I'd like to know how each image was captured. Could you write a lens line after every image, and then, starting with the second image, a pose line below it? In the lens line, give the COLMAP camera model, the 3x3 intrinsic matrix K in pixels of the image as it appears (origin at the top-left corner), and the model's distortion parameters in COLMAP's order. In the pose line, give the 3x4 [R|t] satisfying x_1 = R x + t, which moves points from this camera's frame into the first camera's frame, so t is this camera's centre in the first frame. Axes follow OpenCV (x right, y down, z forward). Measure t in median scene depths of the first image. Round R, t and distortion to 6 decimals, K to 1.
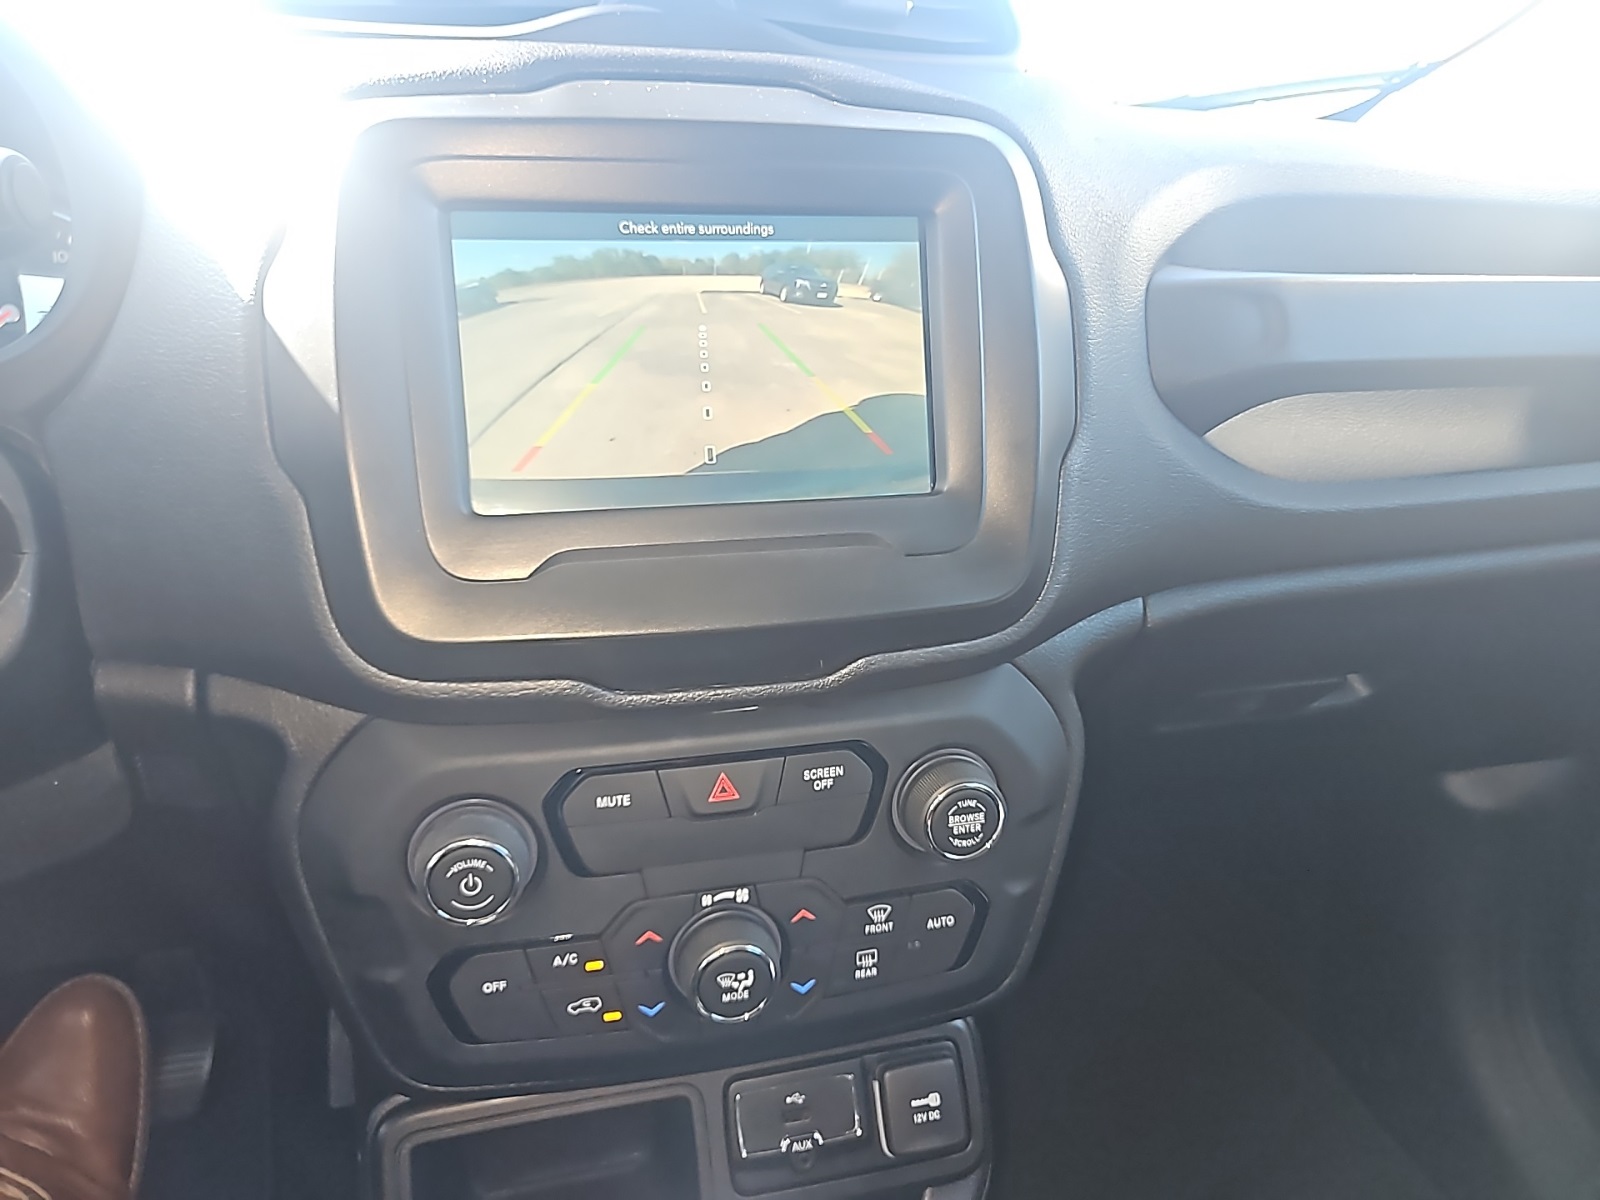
lens RADIAL K [[1054.7, 0, 800.0], [0, 1054.7, 600.0], [0, 0, 1]] dist [0.059971, -0.071926]
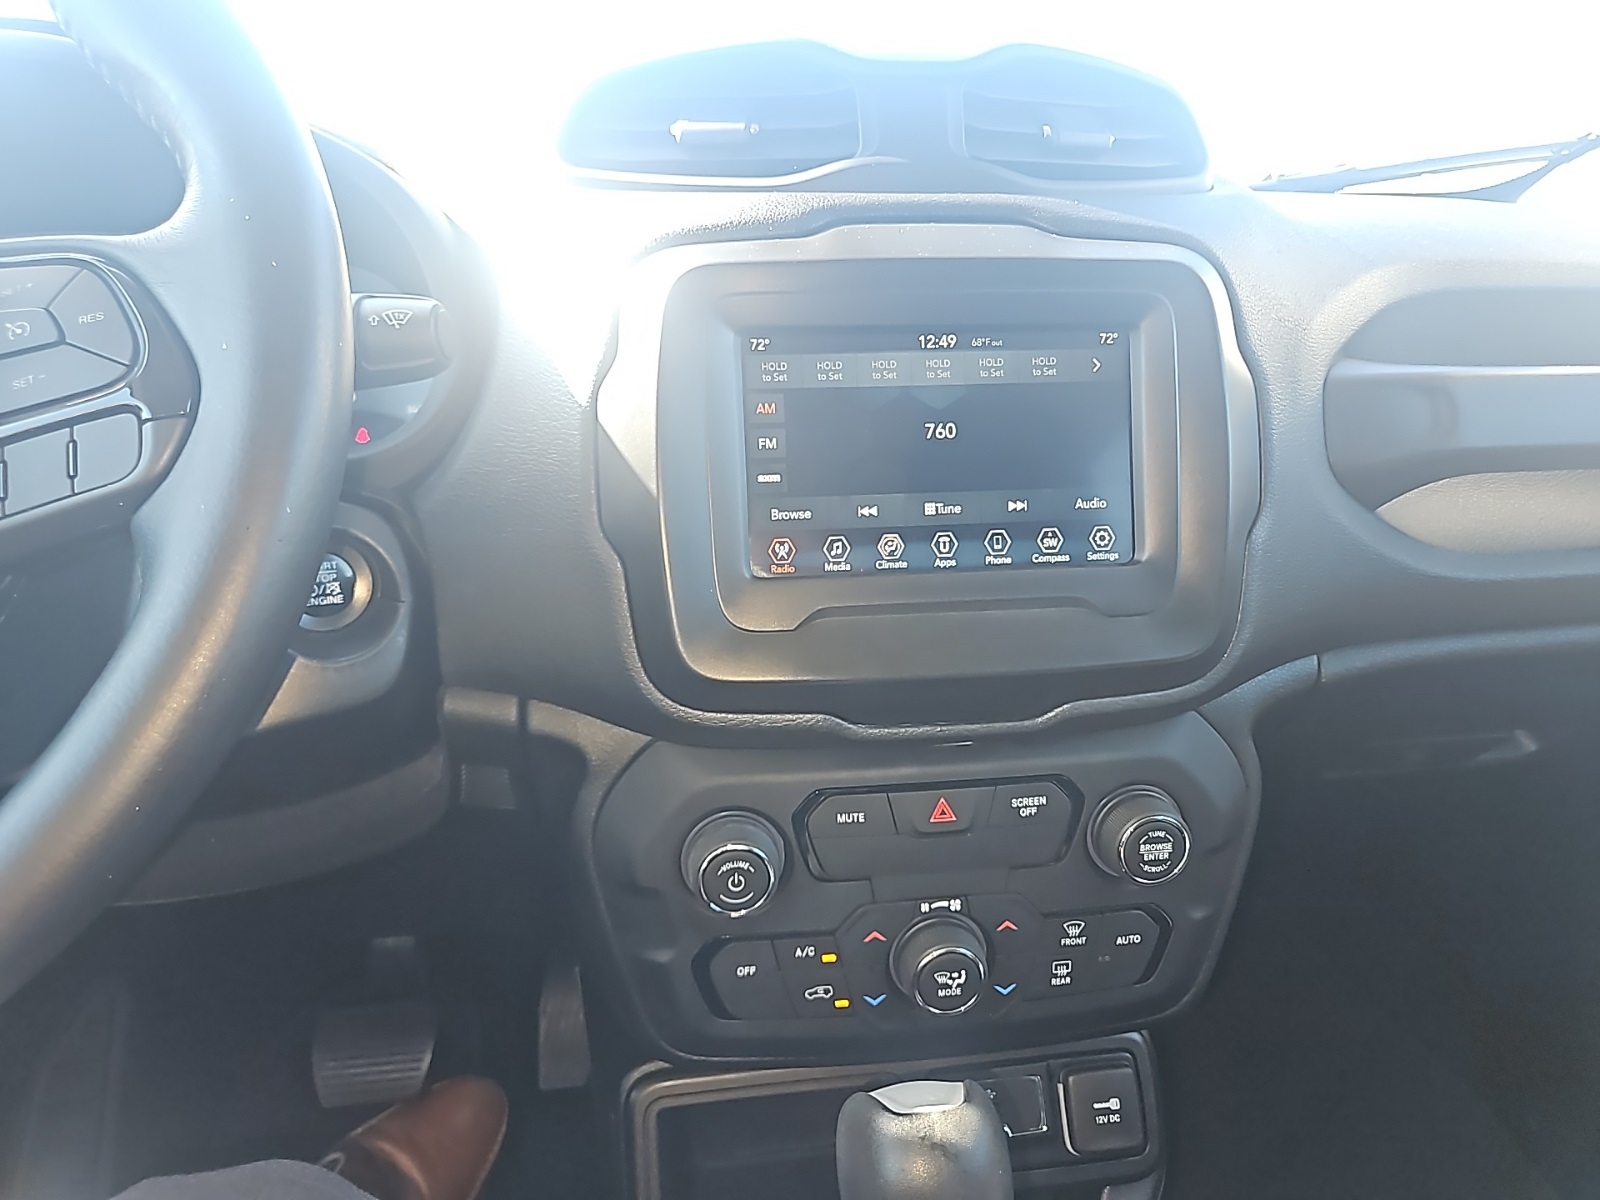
lens RADIAL K [[1075.2, 0, 807.5], [0, 1075.2, 592.3], [0, 0, 1]] dist [0.057822, -0.049300]
pose [[0.994876, 0.019789, -0.099145, -0.105738], [-0.022946, 0.999262, -0.030796, -0.022882], [0.098462, 0.032914, 0.994596, -0.203922]]
